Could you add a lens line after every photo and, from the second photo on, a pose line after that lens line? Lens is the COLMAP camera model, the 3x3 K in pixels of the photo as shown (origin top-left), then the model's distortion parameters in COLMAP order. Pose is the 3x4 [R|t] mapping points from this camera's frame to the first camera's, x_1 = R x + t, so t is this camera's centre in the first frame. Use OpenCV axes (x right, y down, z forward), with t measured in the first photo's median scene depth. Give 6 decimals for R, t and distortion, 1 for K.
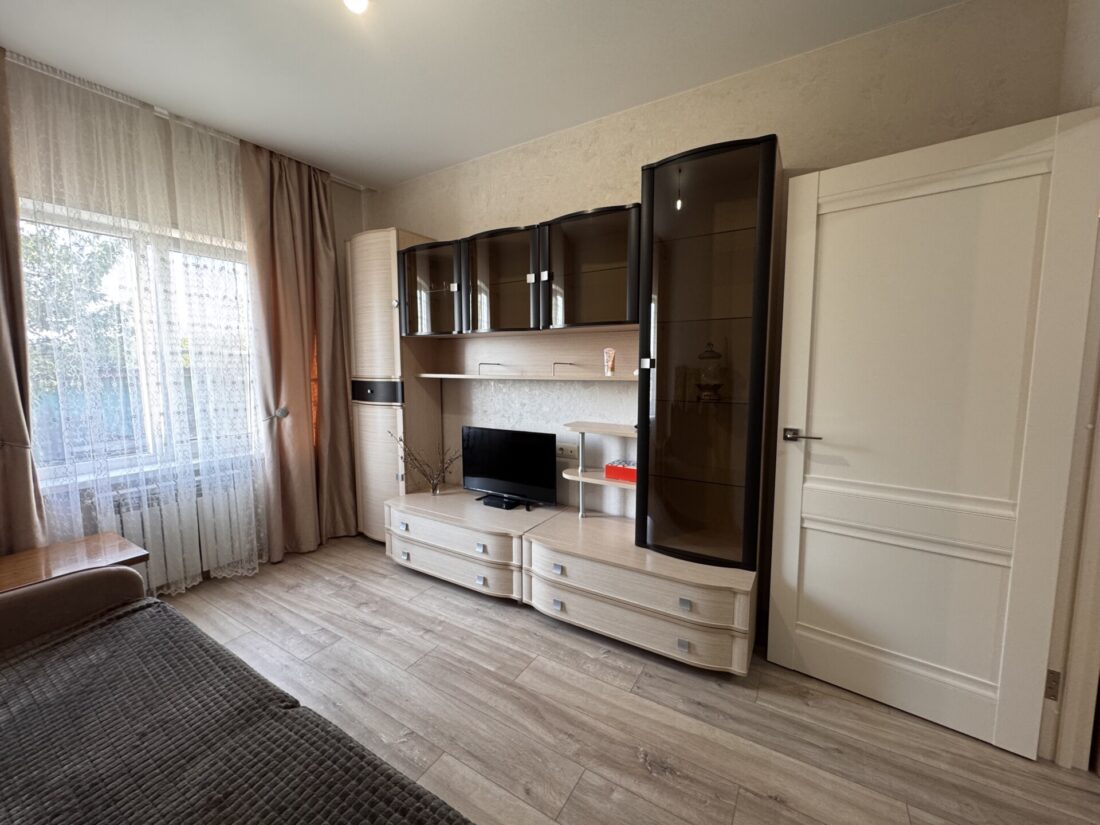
lens RADIAL K [[437.4, 0, 557.8], [0, 437.4, 405.8], [0, 0, 1]] dist [-0.002932, 0.000635]
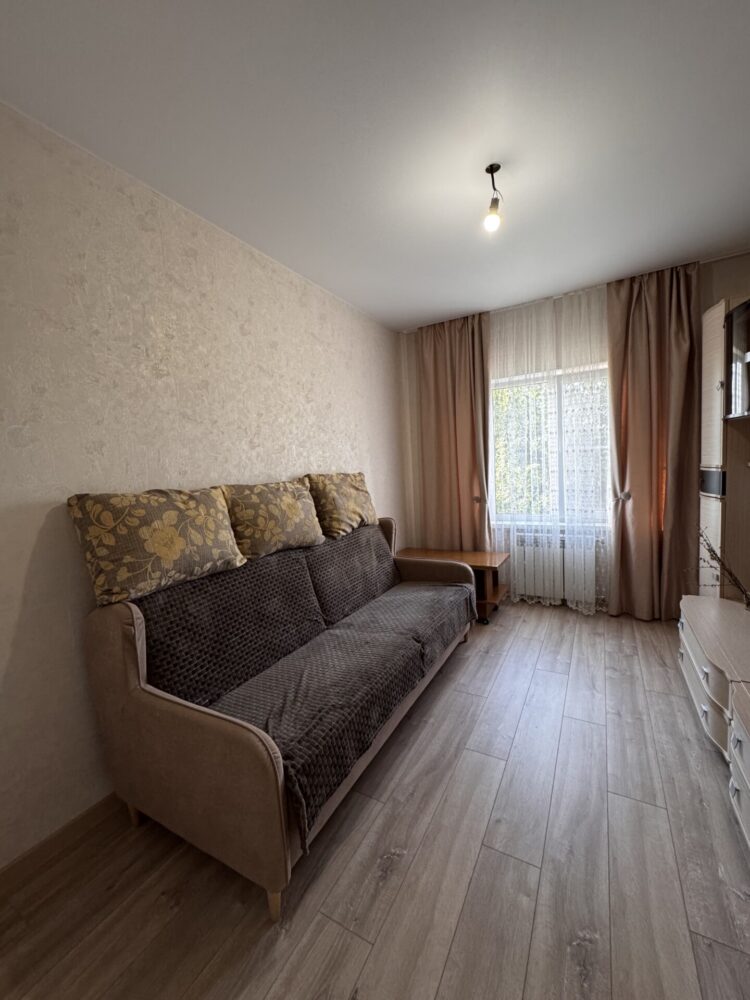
lens RADIAL K [[397.7, 0, 377.9], [0, 397.7, 499.8], [0, 0, 1]] dist [-0.002932, 0.000635]
pose [[0.059261, 0.089488, -0.994223, 0.457585], [-0.044023, 0.995239, 0.086956, -0.043149], [0.997271, 0.038615, 0.062918, 0.277581]]
